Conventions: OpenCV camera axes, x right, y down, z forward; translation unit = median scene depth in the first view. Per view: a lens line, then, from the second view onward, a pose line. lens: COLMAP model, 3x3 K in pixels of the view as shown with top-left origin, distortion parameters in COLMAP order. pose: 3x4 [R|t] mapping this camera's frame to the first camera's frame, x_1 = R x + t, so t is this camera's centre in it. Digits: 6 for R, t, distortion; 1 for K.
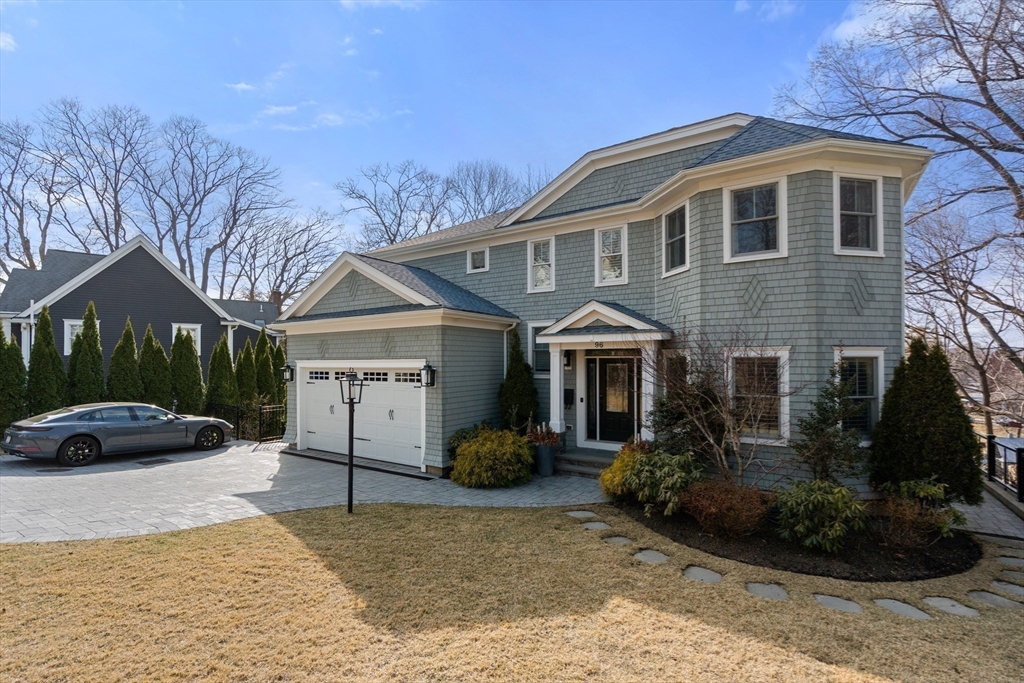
lens RADIAL K [[471.4, 0, 509.0], [0, 471.4, 358.9], [0, 0, 1]] dist [0.000794, 0.000169]
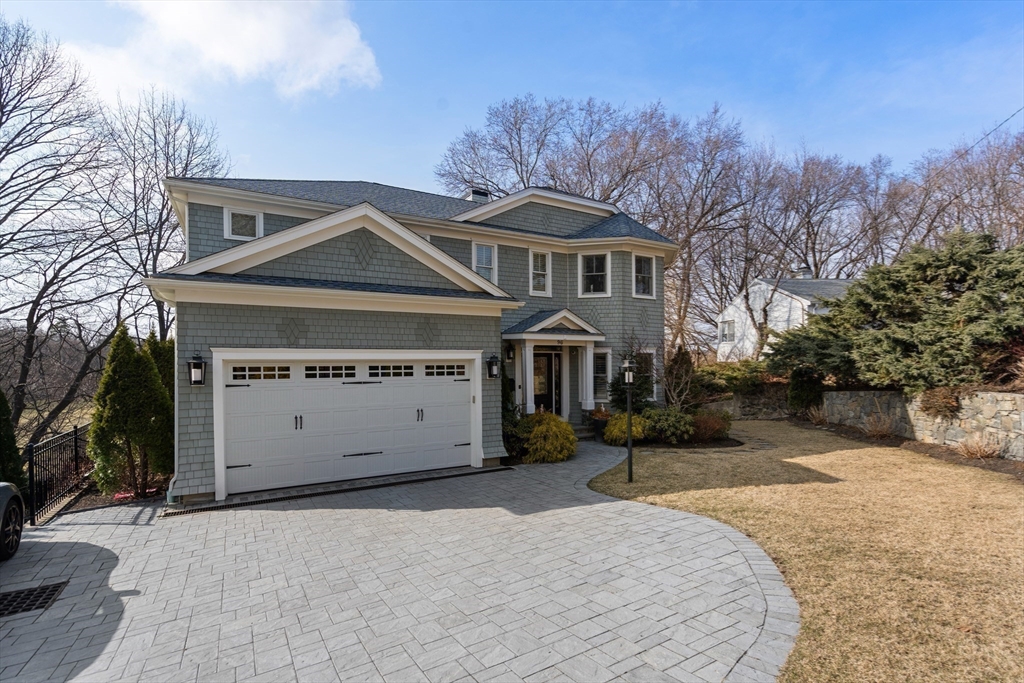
lens RADIAL K [[470.0, 0, 510.4], [0, 470.0, 370.0], [0, 0, 1]] dist [-0.000875, -0.000067]
pose [[0.441970, -0.014732, 0.896909, -1.002346], [-0.002176, 0.999845, 0.017495, 0.023710], [-0.897027, -0.009684, 0.441869, 0.515841]]
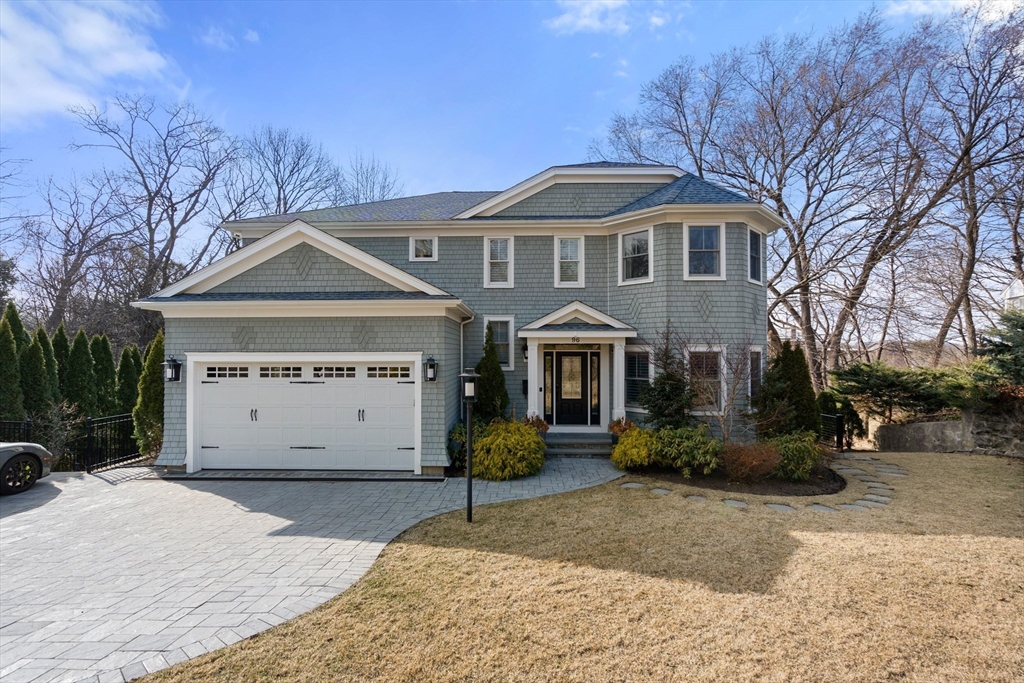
lens RADIAL K [[457.7, 0, 516.0], [0, 457.7, 349.2], [0, 0, 1]] dist [-0.001525, 0.000153]
pose [[0.842201, 0.006166, 0.539129, -0.500145], [-0.004722, 0.999981, -0.004061, -0.002286], [-0.539144, 0.000874, 0.842213, 0.141384]]
